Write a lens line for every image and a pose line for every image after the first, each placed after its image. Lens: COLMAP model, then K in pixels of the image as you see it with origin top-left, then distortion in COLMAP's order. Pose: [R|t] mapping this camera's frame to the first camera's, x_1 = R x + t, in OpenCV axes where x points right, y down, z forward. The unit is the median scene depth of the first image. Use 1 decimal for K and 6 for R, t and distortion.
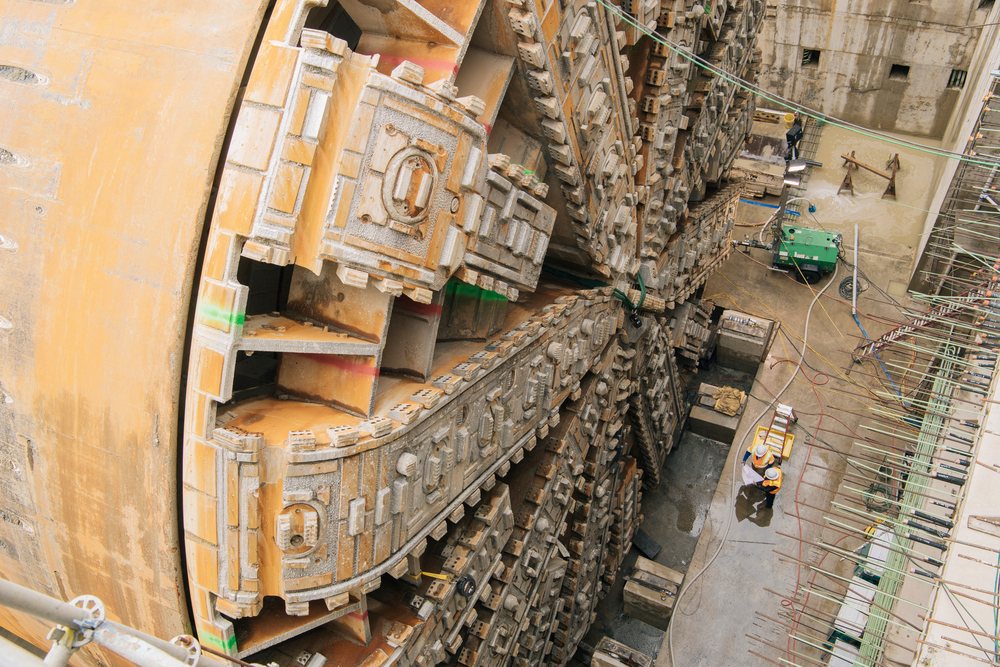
lens RADIAL K [[895.4, 0, 501.4], [0, 895.4, 332.6], [0, 0, 1]] dist [-0.027049, 0.061895]
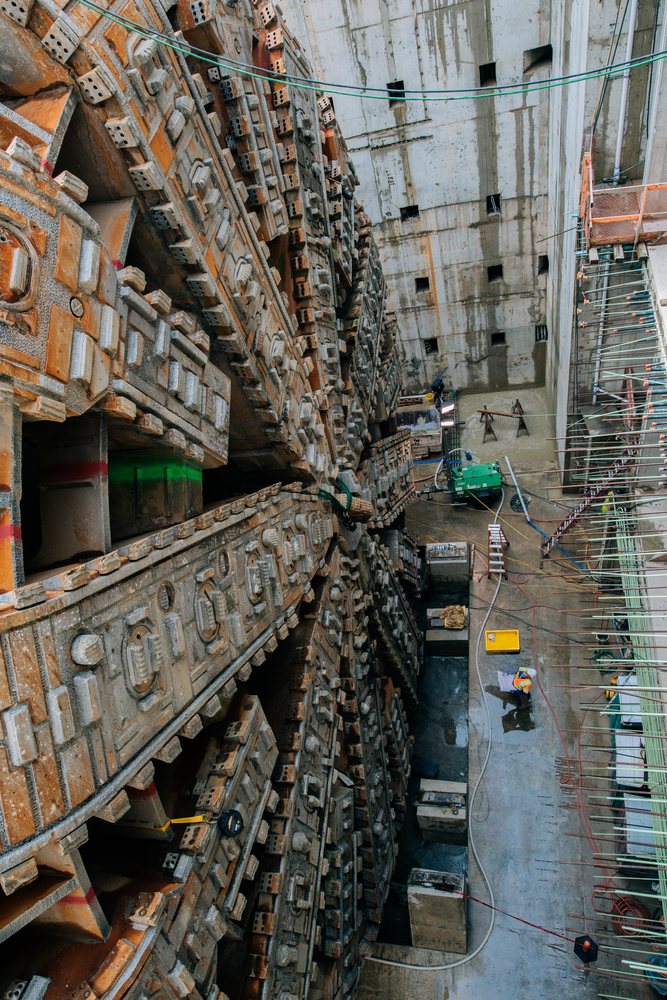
lens RADIAL K [[665.2, 0, 333.5], [0, 665.2, 500.0], [0, 0, 1]] dist [0.000752, 0.000478]
pose [[0.958625, -0.240421, 0.152435, 0.024794], [0.269718, 0.938350, -0.216221, 0.143374], [-0.091053, 0.248389, 0.964371, 0.294486]]
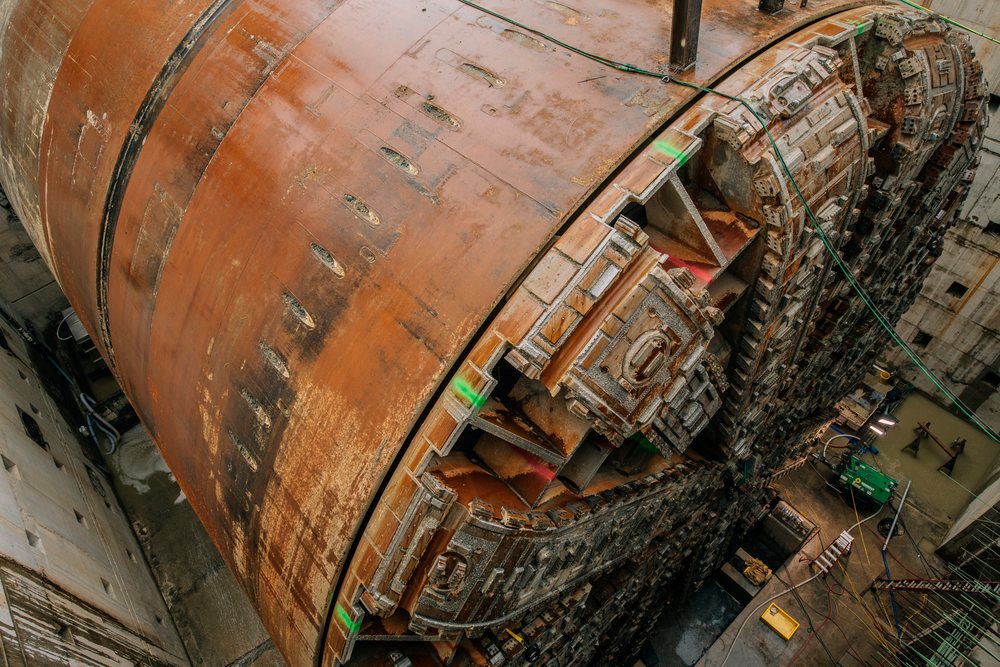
lens RADIAL K [[665.2, 0, 495.9], [0, 665.2, 329.2], [0, 0, 1]] dist [0.000752, 0.000478]
pose [[0.905579, 0.393496, -0.158389, -0.100119], [-0.407680, 0.910529, -0.068799, -0.032044], [0.117146, 0.126875, 0.984977, 0.038272]]
